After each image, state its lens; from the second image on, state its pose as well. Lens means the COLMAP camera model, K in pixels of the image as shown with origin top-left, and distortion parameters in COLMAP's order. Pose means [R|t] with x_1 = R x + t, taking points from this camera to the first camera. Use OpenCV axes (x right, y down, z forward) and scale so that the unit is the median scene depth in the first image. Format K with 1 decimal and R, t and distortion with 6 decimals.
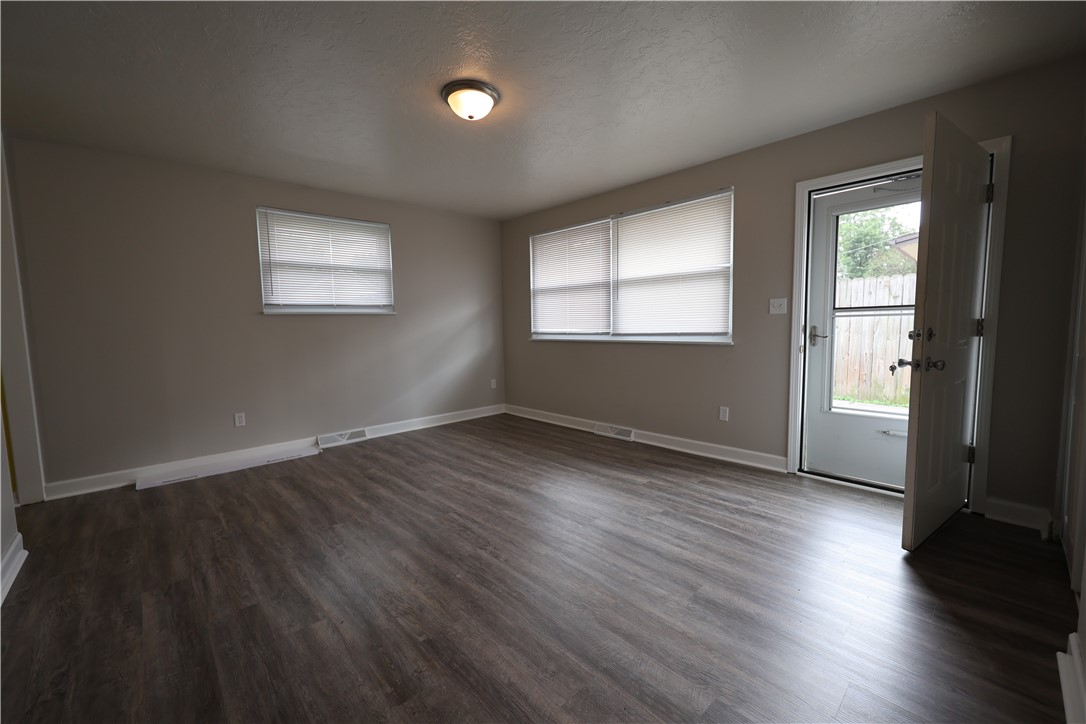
lens RADIAL K [[436.7, 0, 541.9], [0, 436.7, 353.6], [0, 0, 1]] dist [-0.012413, -0.000043]
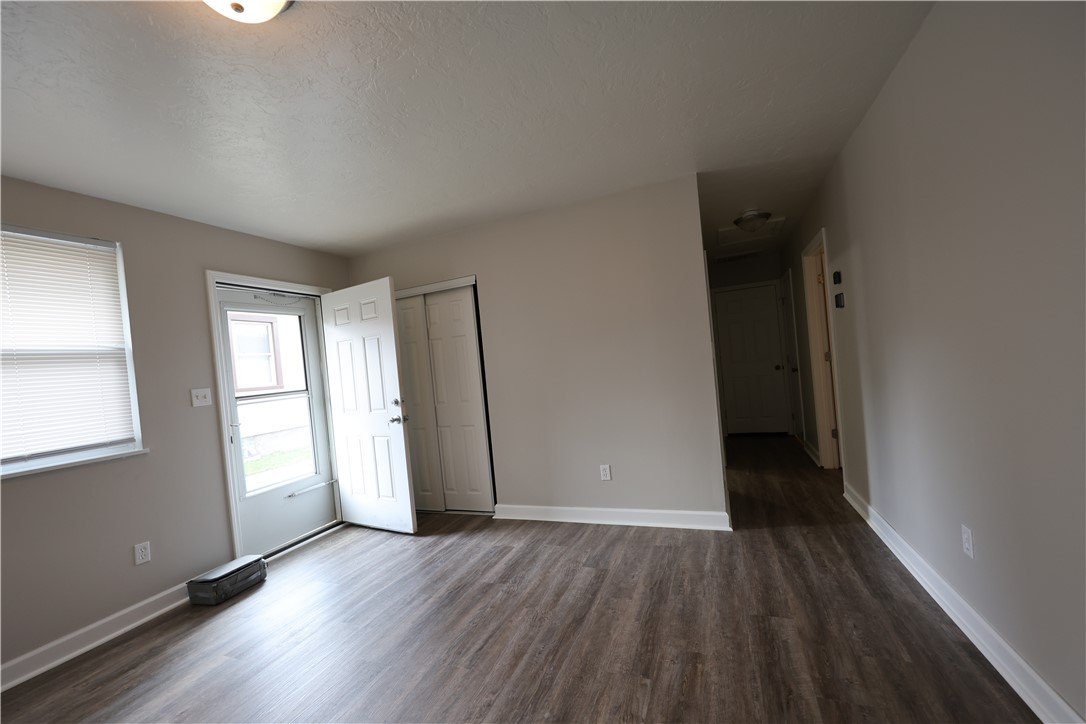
lens RADIAL K [[434.8, 0, 540.7], [0, 434.8, 364.4], [0, 0, 1]] dist [0.001039, -0.000264]
pose [[-0.411135, 0.055975, 0.909854, -0.718500], [0.163600, 0.986438, 0.013240, -0.095133], [-0.896774, 0.154296, -0.414716, 0.950928]]
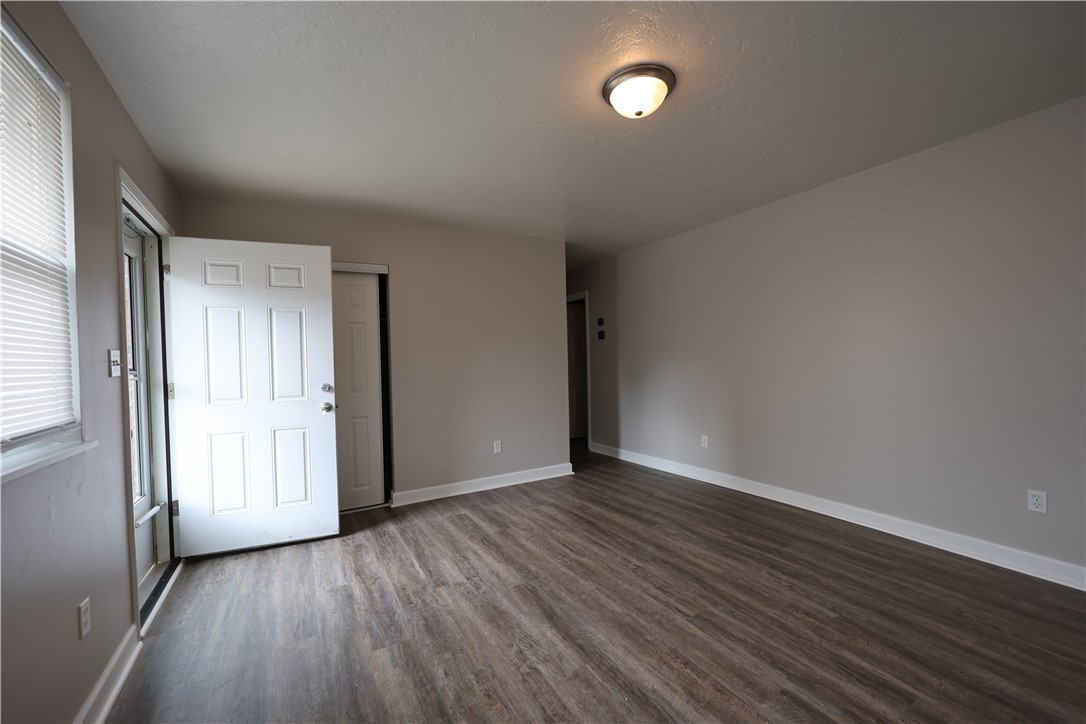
lens RADIAL K [[434.8, 0, 540.7], [0, 434.8, 364.4], [0, 0, 1]] dist [0.001039, -0.000264]
pose [[-0.971608, 0.041087, 0.233002, -0.151468], [0.059499, 0.995589, 0.072547, -0.148533], [-0.228993, 0.084351, -0.969766, 1.822344]]
